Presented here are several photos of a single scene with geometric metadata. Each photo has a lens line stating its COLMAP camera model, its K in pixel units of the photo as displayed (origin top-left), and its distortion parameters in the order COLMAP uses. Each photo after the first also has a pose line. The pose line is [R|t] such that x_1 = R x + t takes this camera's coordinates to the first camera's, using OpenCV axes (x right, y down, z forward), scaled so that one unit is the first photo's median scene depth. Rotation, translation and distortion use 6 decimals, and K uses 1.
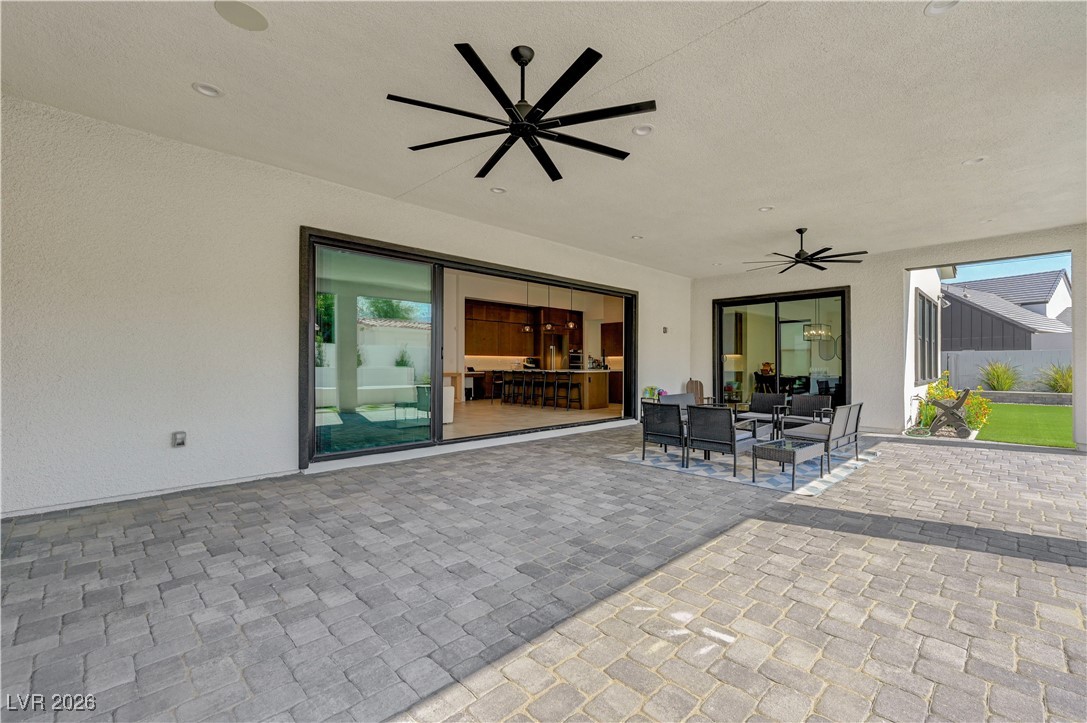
lens RADIAL K [[451.5, 0, 545.8], [0, 451.5, 361.8], [0, 0, 1]] dist [-0.003876, -0.000097]
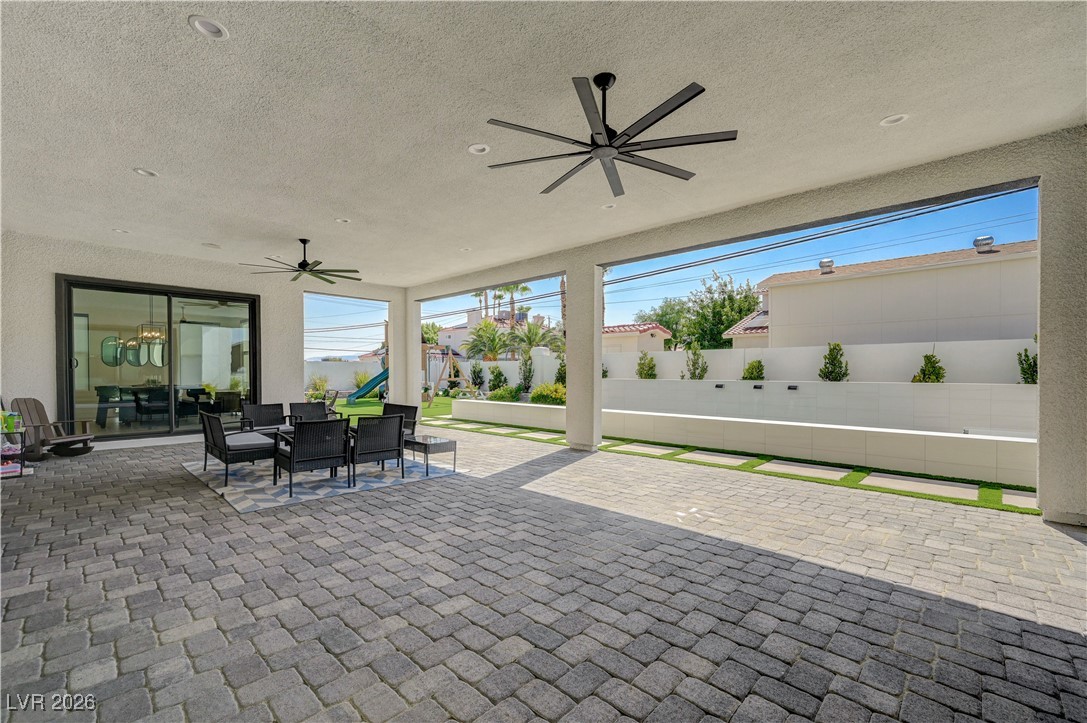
lens RADIAL K [[451.5, 0, 540.3], [0, 451.5, 370.5], [0, 0, 1]] dist [-0.003876, -0.000097]
pose [[0.002459, 0.002655, 0.999993, -0.818266], [-0.007122, 0.999971, -0.002637, -0.000798], [-0.999972, -0.007115, 0.002478, 0.847056]]
